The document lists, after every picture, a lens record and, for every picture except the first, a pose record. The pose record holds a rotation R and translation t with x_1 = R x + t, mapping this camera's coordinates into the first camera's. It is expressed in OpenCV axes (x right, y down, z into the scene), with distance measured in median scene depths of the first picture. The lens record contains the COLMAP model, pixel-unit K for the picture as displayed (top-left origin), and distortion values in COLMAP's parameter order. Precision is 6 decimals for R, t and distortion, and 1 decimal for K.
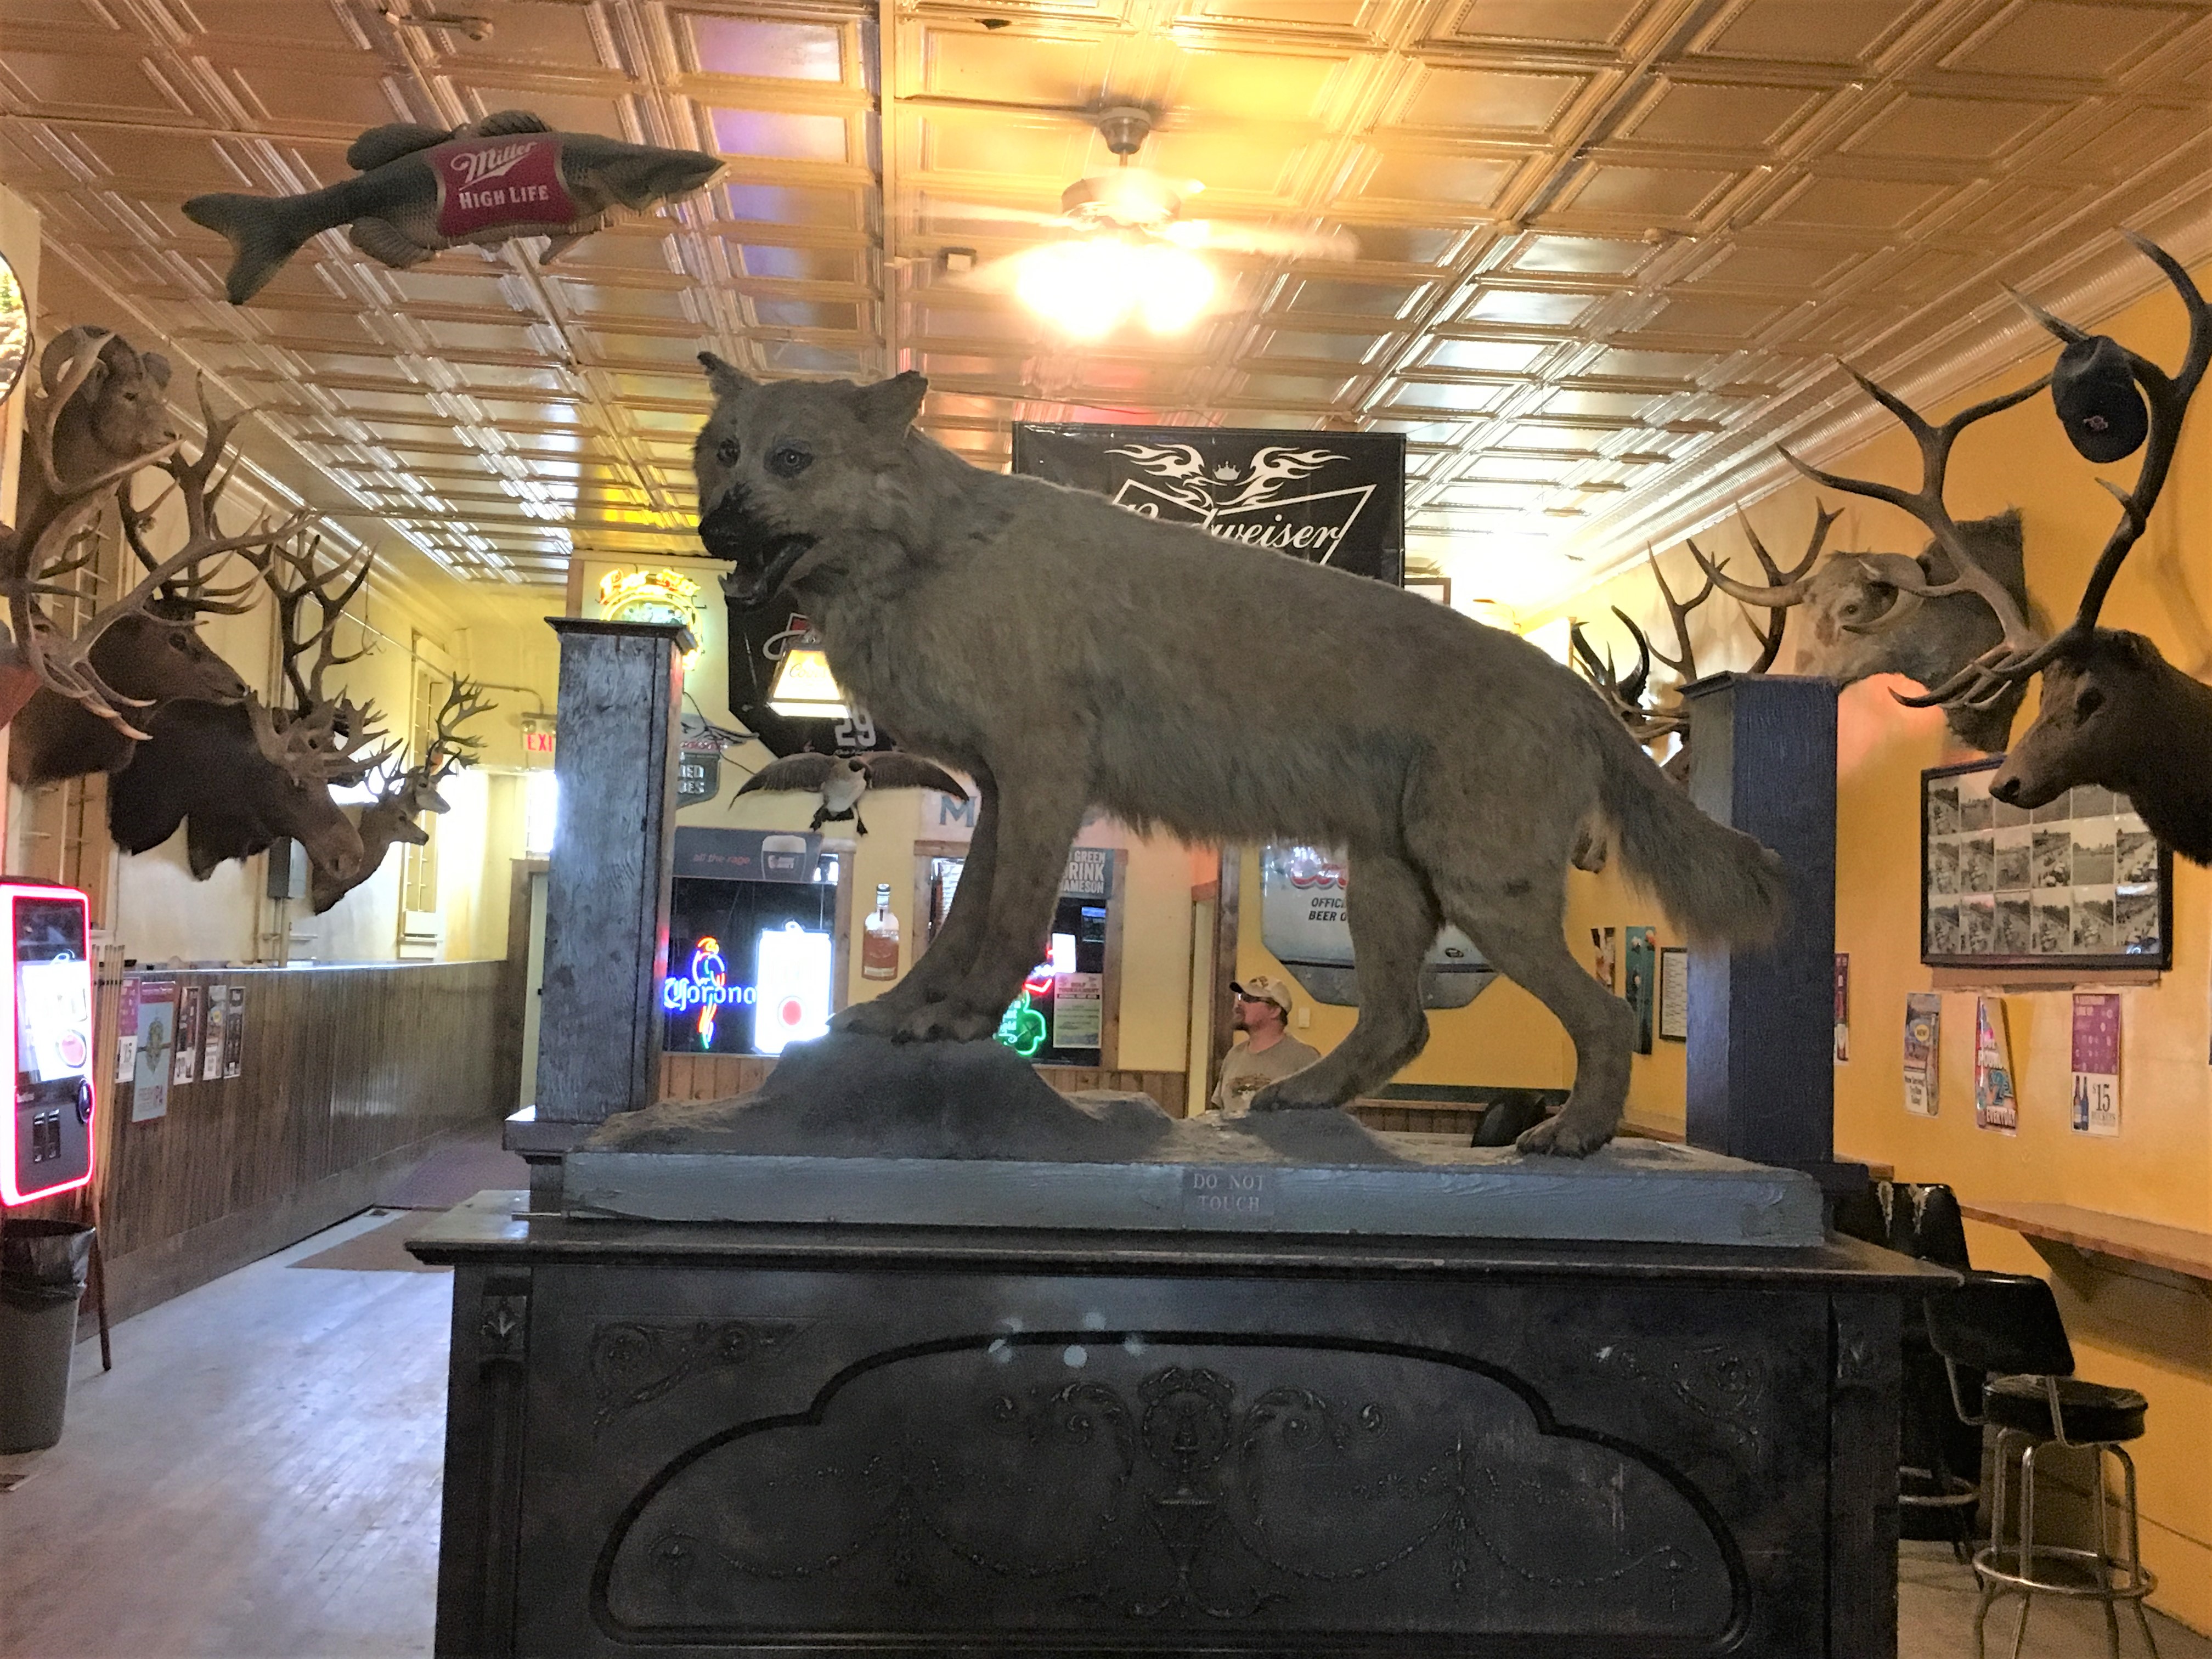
lens RADIAL K [[2384.3, 0, 1113.3], [0, 2384.3, 822.1], [0, 0, 1]] dist [0.044050, 0.000000]
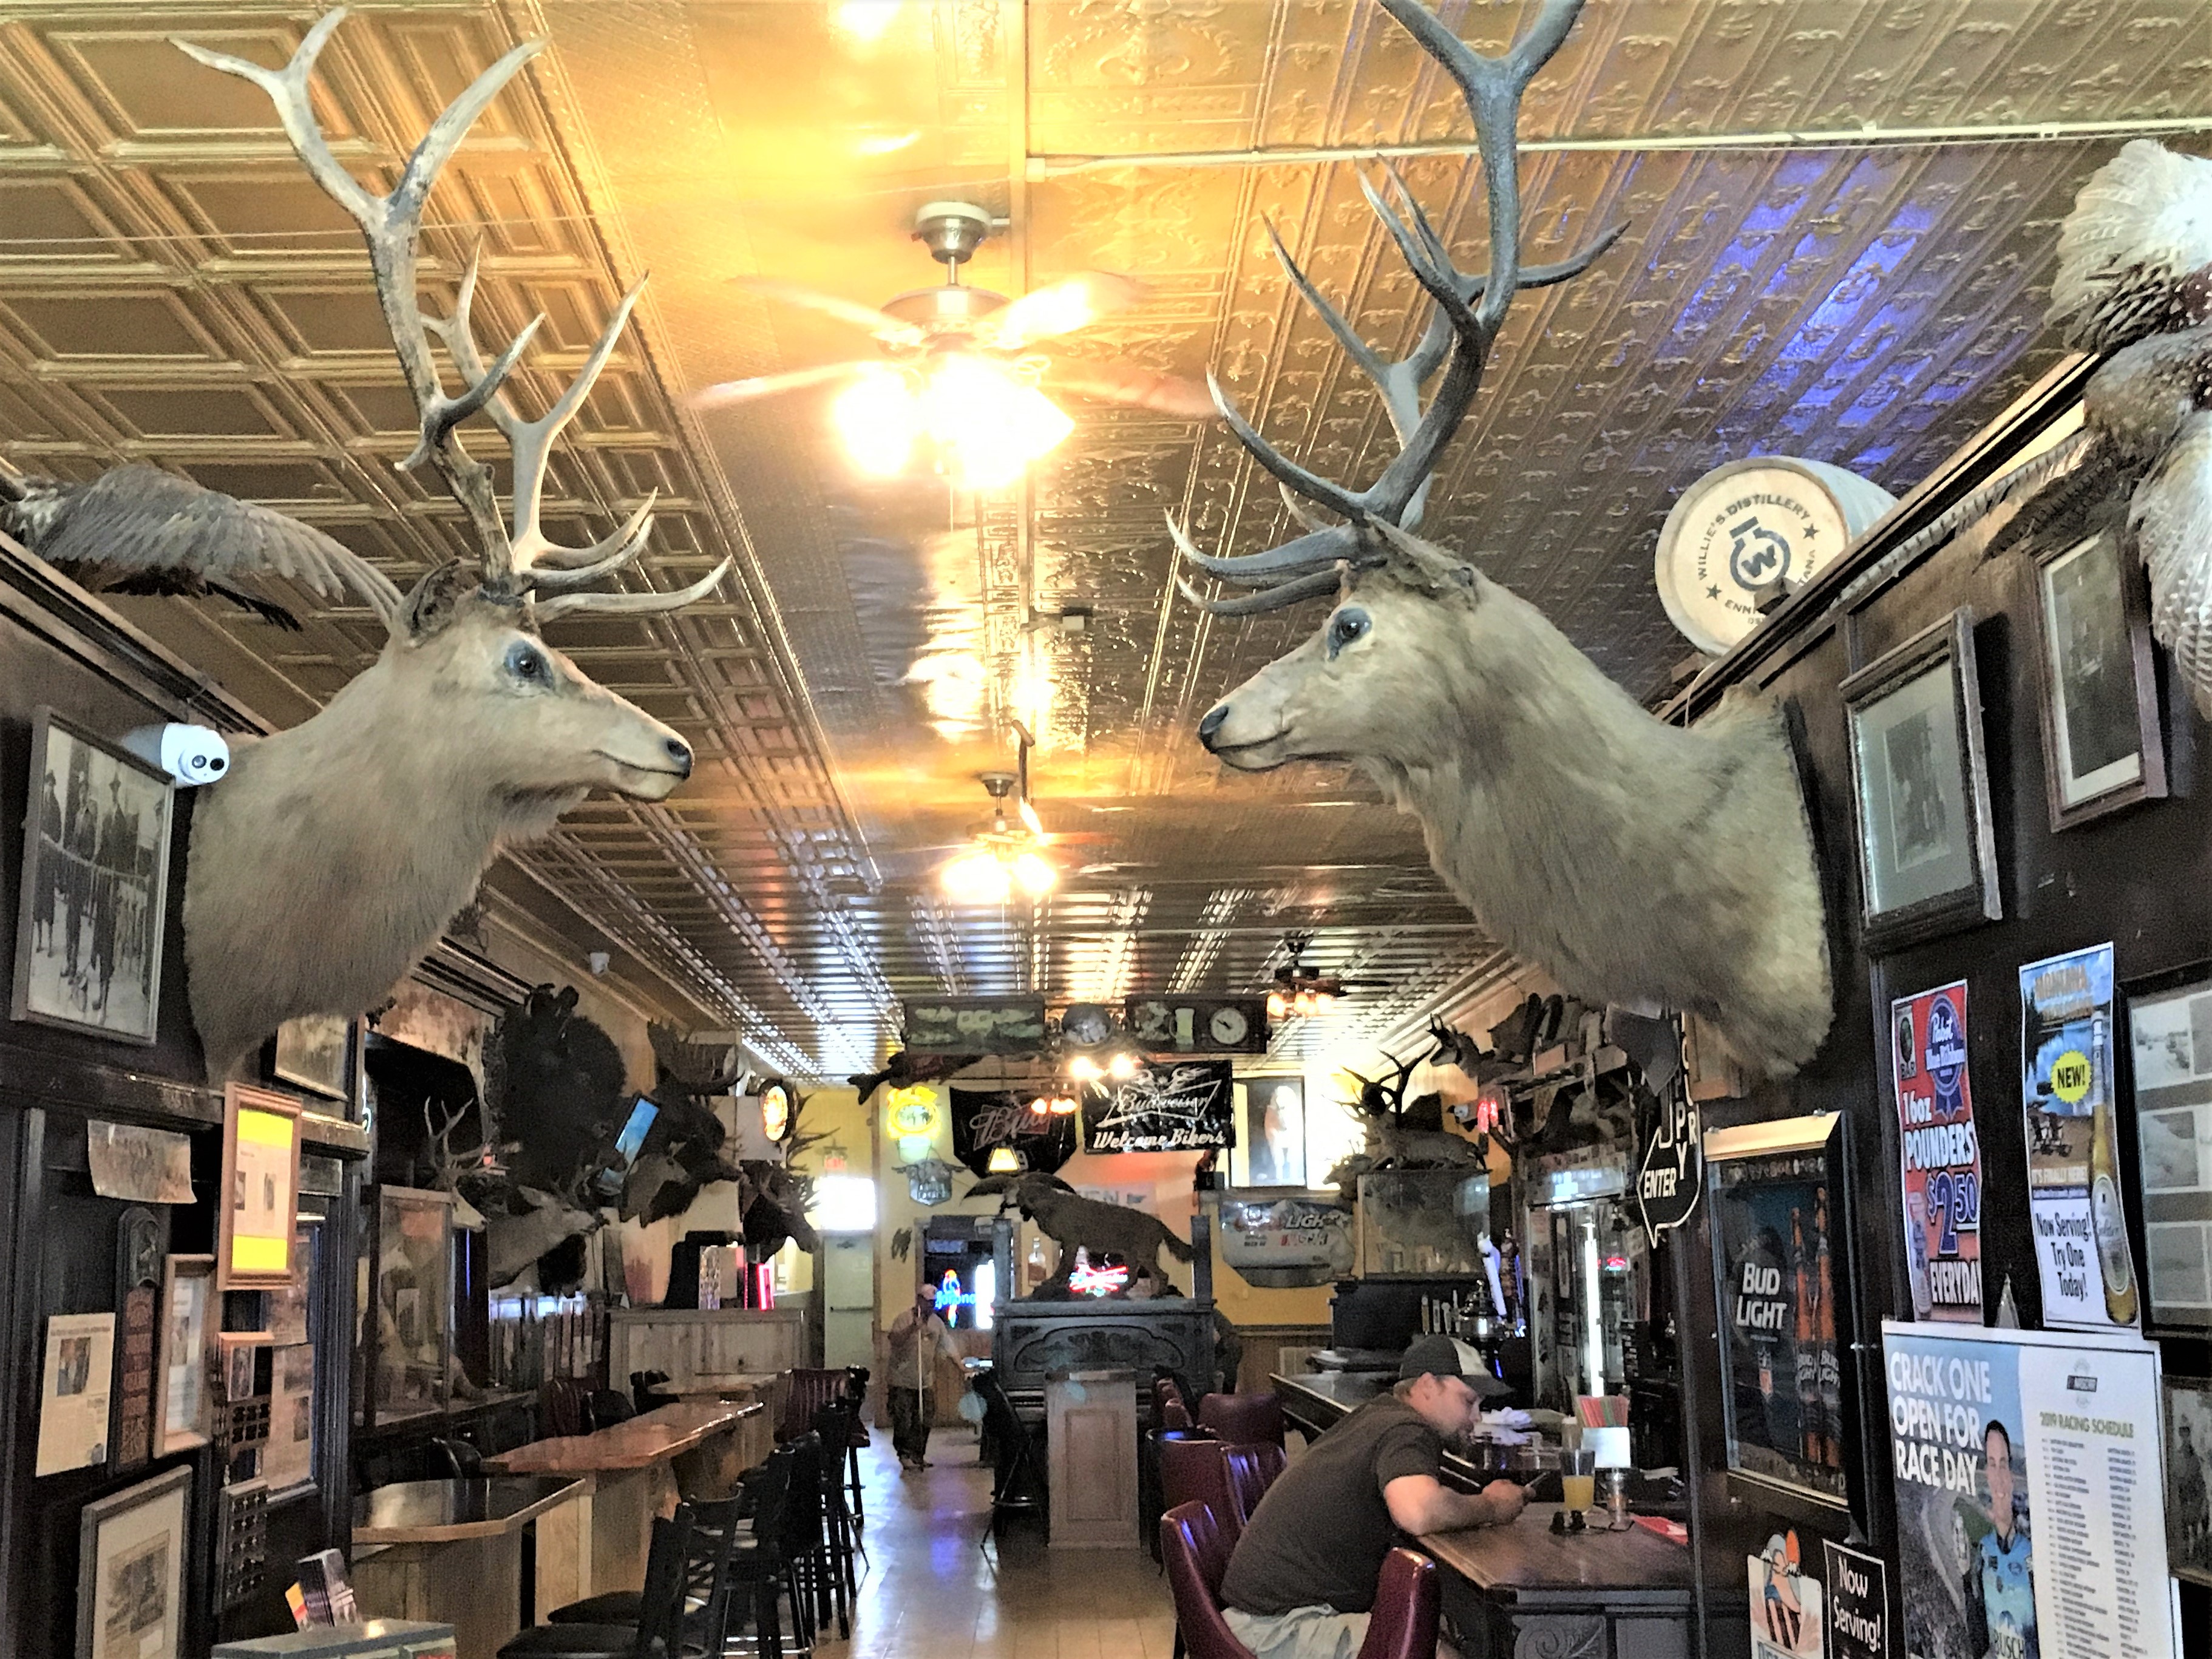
lens RADIAL K [[2384.3, 0, 1093.8], [0, 2384.3, 836.4], [0, 0, 1]] dist [0.044050, 0.000000]
pose [[0.996278, -0.060754, -0.061150, 0.094653], [0.052971, 0.991152, -0.121703, -0.062722], [0.068003, 0.118011, 0.990681, -1.020344]]
